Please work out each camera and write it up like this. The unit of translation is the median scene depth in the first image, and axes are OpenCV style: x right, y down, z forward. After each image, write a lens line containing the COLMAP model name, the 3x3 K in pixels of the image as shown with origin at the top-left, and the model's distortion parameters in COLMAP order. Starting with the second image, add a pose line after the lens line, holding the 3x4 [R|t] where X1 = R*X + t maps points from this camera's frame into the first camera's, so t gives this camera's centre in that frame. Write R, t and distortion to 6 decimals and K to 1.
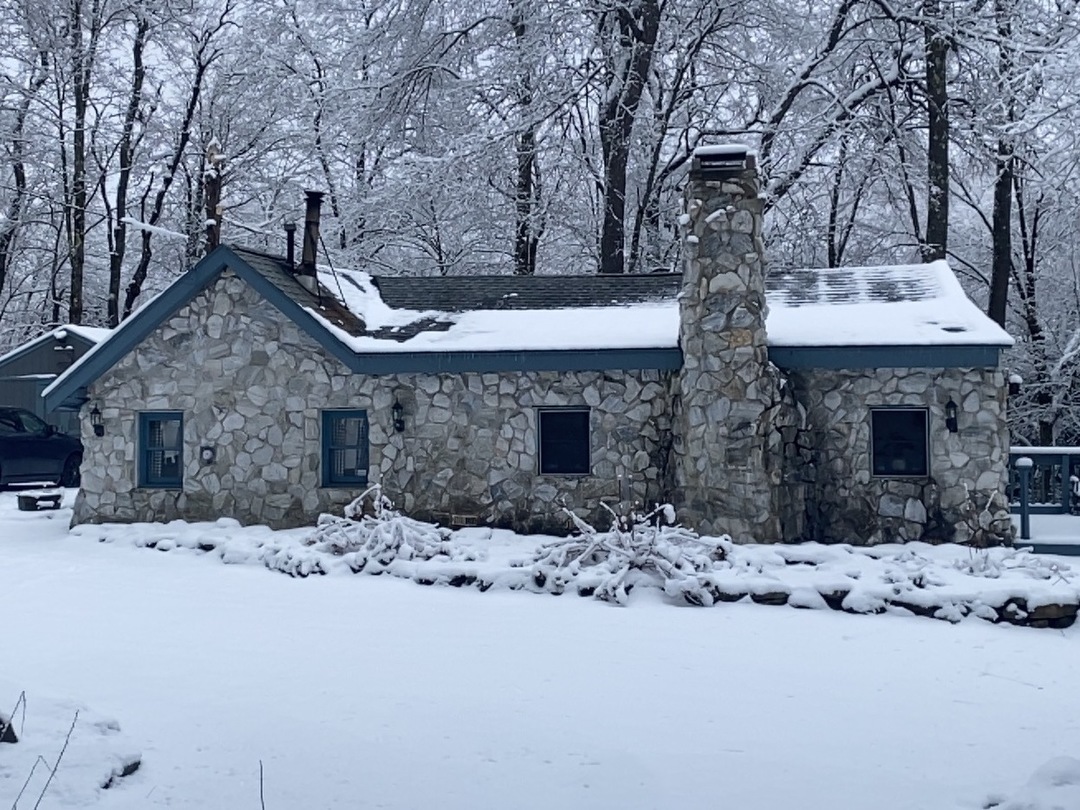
lens RADIAL K [[1253.5, 0, 541.2], [0, 1253.5, 346.5], [0, 0, 1]] dist [0.179737, -0.535864]
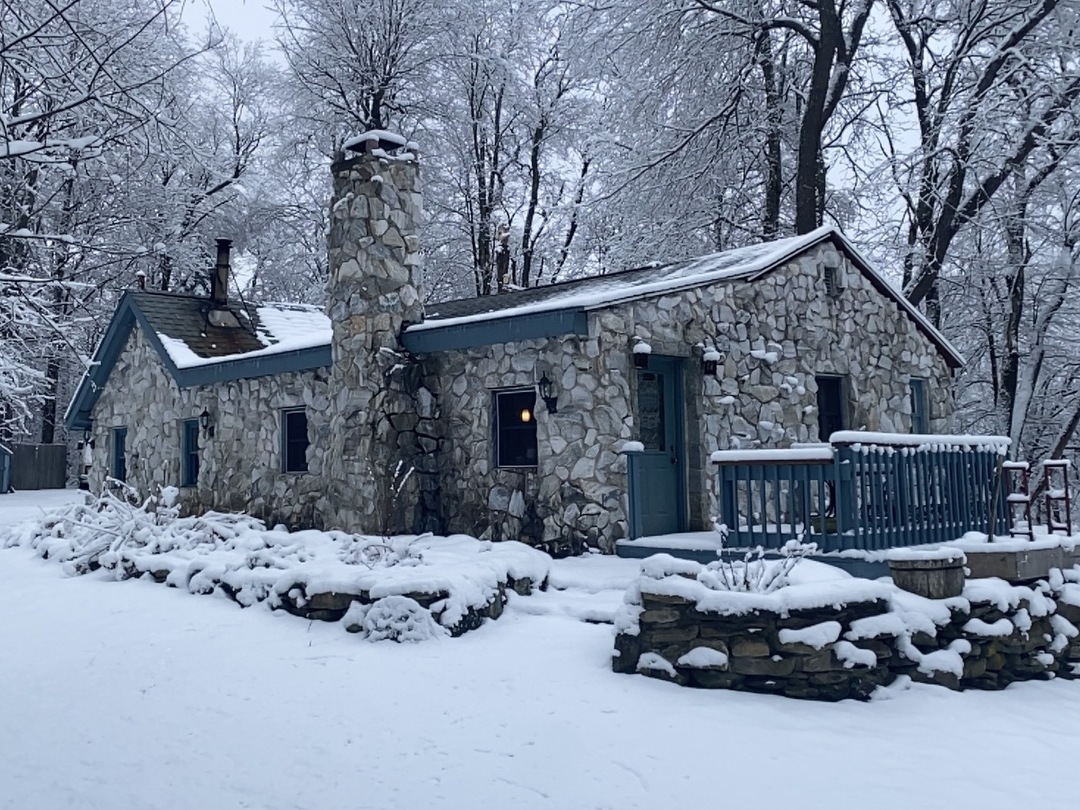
lens RADIAL K [[1108.6, 0, 522.3], [0, 1108.6, 369.2], [0, 0, 1]] dist [0.150928, -0.296649]
pose [[0.802266, -0.063385, -0.593593, 0.743458], [0.033003, 0.997536, -0.061913, 0.082034], [0.596054, 0.030081, 0.802381, 0.371651]]
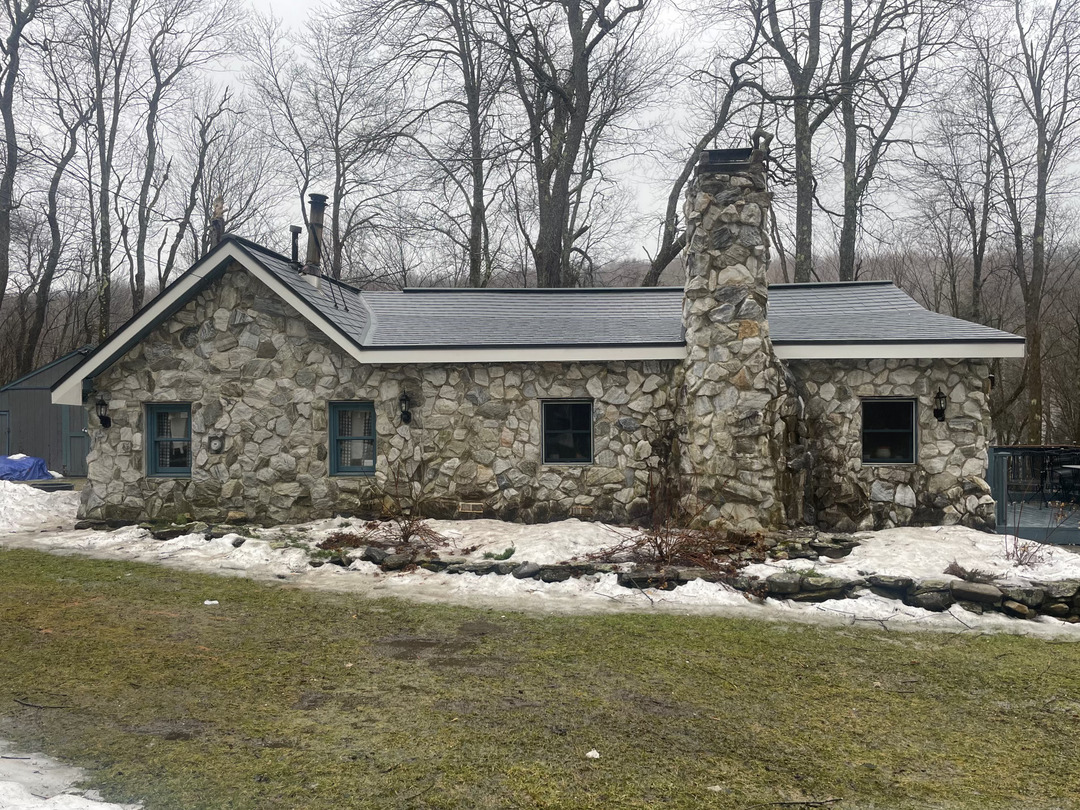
lens RADIAL K [[861.8, 0, 520.2], [0, 861.8, 418.6], [0, 0, 1]] dist [0.105255, -0.152977]
pose [[0.996666, 0.002322, 0.081557, -0.080777], [-0.005298, 0.999327, 0.036290, 0.039962], [-0.081418, -0.036601, 0.996008, 0.298924]]
